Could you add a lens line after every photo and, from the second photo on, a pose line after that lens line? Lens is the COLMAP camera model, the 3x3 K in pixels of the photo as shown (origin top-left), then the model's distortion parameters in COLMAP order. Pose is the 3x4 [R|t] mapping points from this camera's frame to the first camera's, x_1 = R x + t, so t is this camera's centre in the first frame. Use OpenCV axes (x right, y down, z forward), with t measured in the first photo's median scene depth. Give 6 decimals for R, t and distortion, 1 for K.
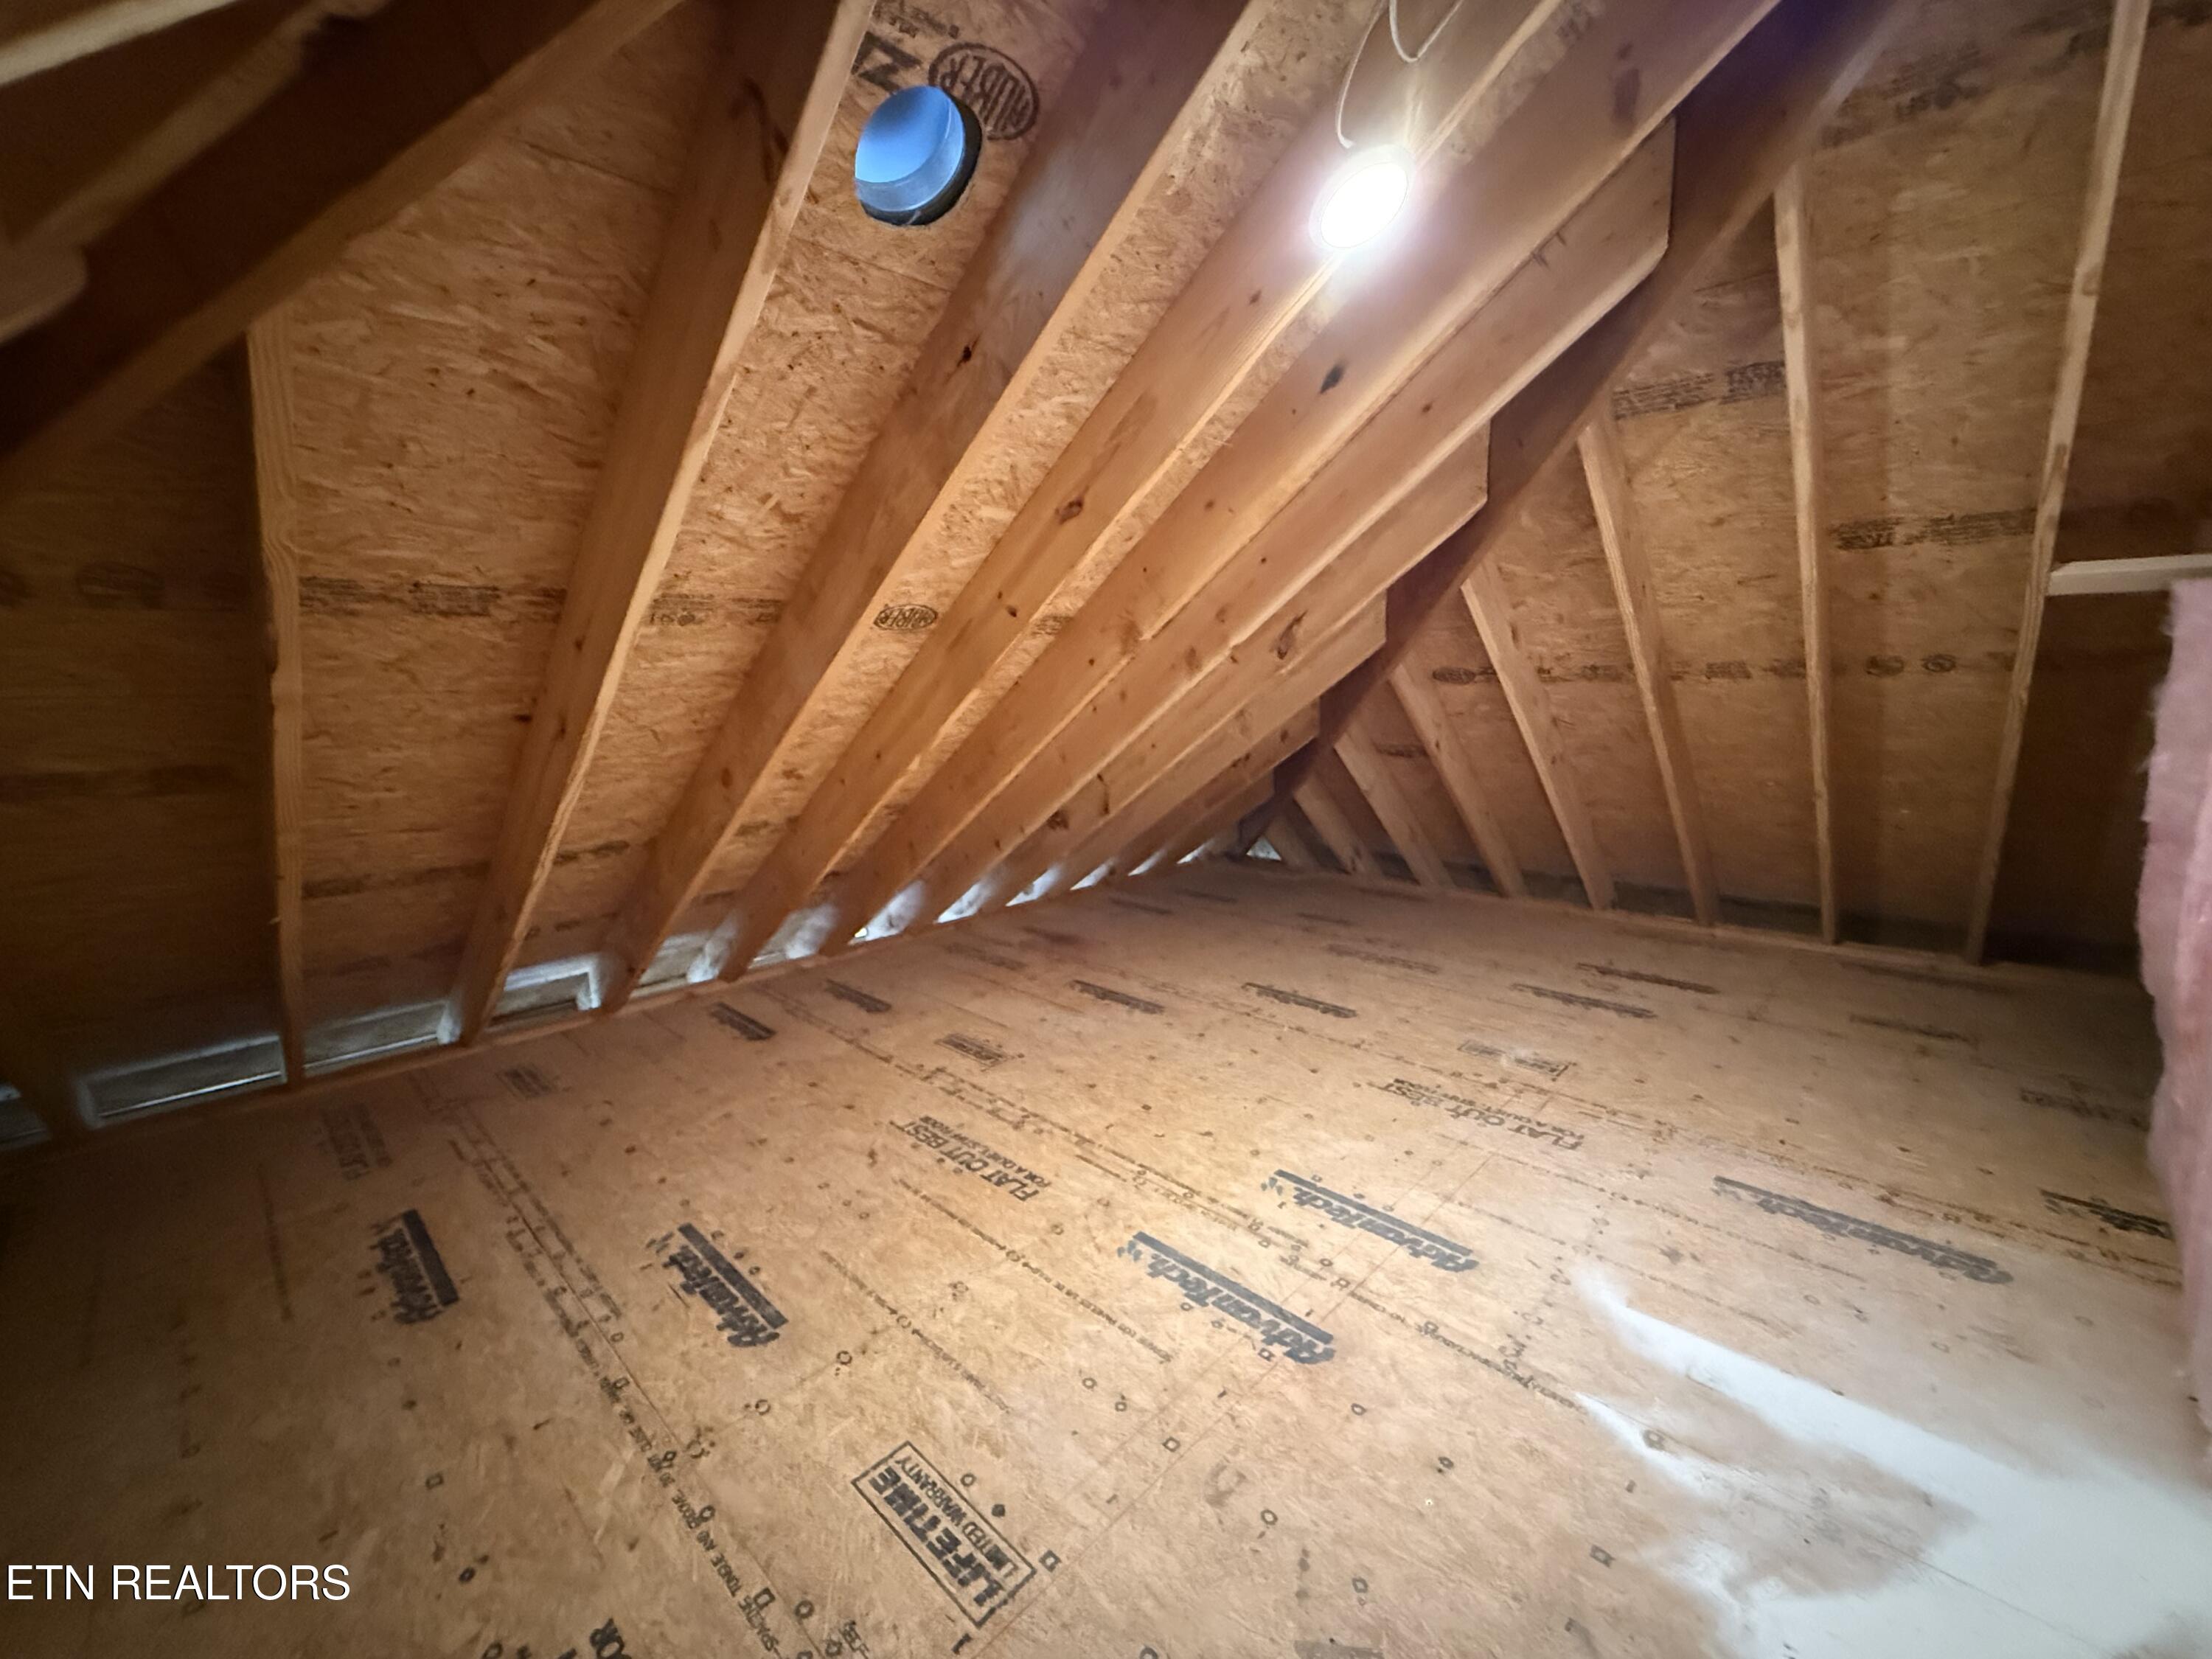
lens RADIAL K [[900.8, 0, 1114.3], [0, 900.8, 831.3], [0, 0, 1]] dist [0.002272, 0.000073]
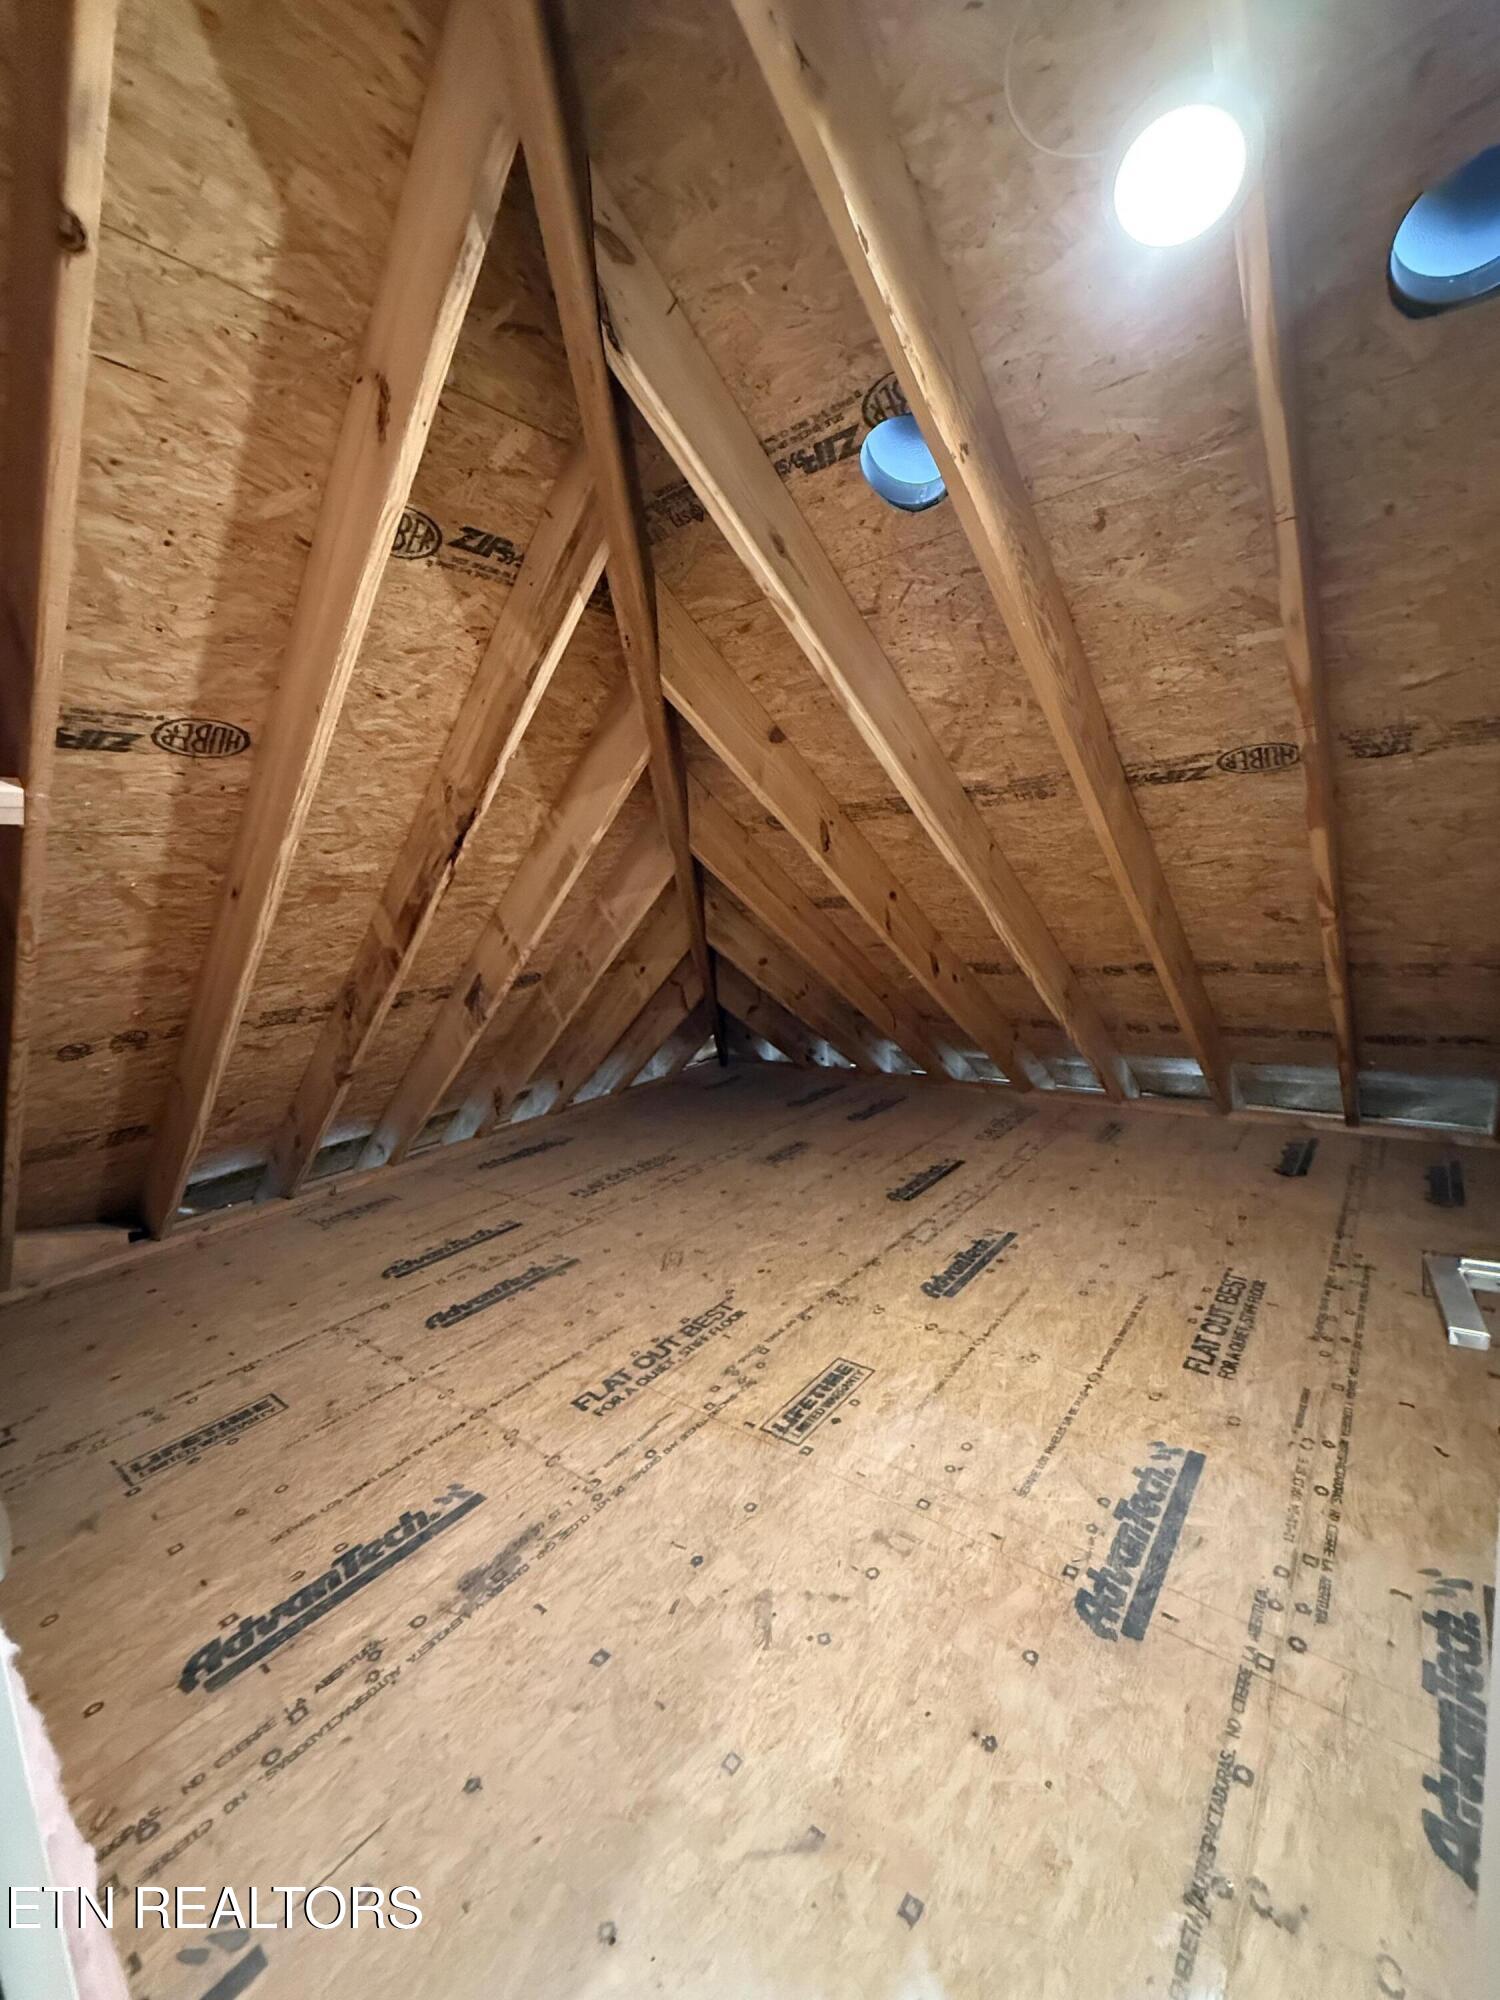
lens RADIAL K [[814.5, 0, 754.2], [0, 814.5, 1006.9], [0, 0, 1]] dist [0.002272, 0.000073]
pose [[0.096876, 0.157026, -0.982832, 0.723414], [-0.096052, 0.984342, 0.147799, -0.063668], [0.990651, 0.080085, 0.110442, 0.457274]]
